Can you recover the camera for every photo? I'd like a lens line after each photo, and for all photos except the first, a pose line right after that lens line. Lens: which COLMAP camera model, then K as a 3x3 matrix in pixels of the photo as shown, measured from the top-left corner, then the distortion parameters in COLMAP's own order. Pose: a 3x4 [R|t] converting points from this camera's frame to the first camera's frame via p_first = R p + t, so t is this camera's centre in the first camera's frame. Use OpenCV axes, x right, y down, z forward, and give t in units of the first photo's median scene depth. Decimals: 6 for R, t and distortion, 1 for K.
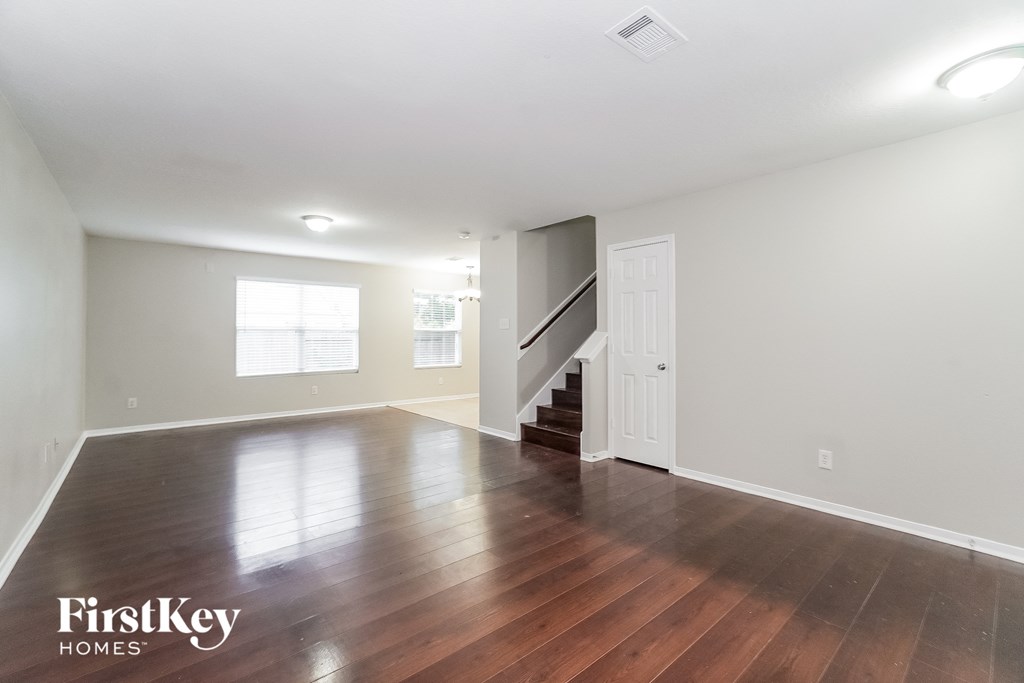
lens RADIAL K [[446.8, 0, 507.6], [0, 446.8, 346.4], [0, 0, 1]] dist [-0.038298, 0.000431]
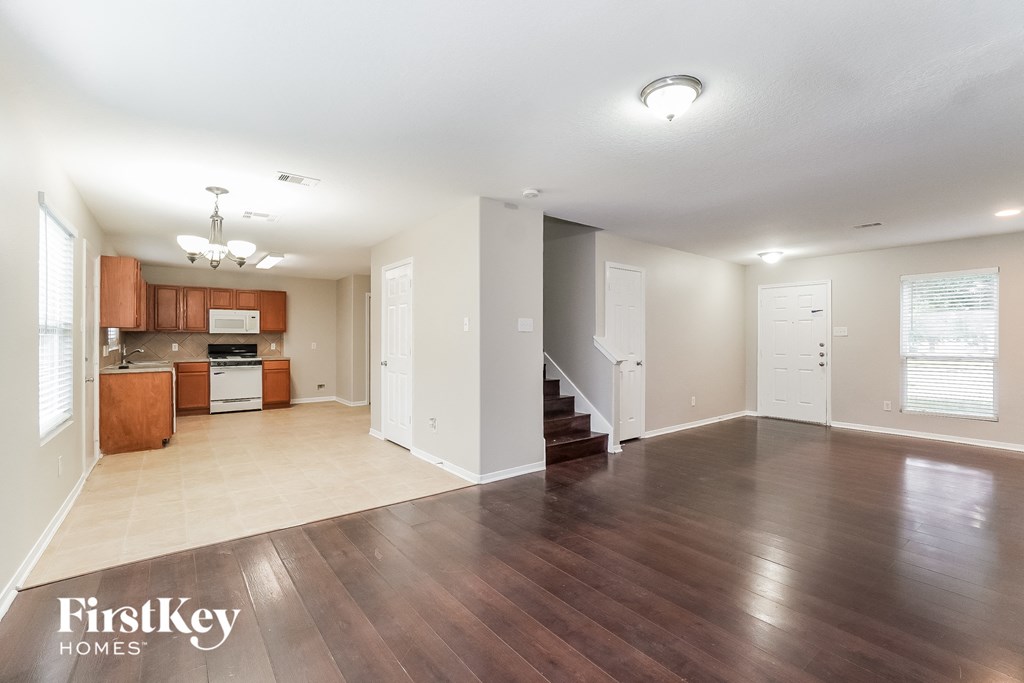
lens RADIAL K [[446.8, 0, 507.6], [0, 446.8, 346.4], [0, 0, 1]] dist [-0.038298, 0.000431]
pose [[0.050416, -0.020268, 0.998523, -0.934287], [0.017819, 0.999653, 0.019392, -0.035250], [-0.998569, 0.016815, 0.050760, 1.198040]]
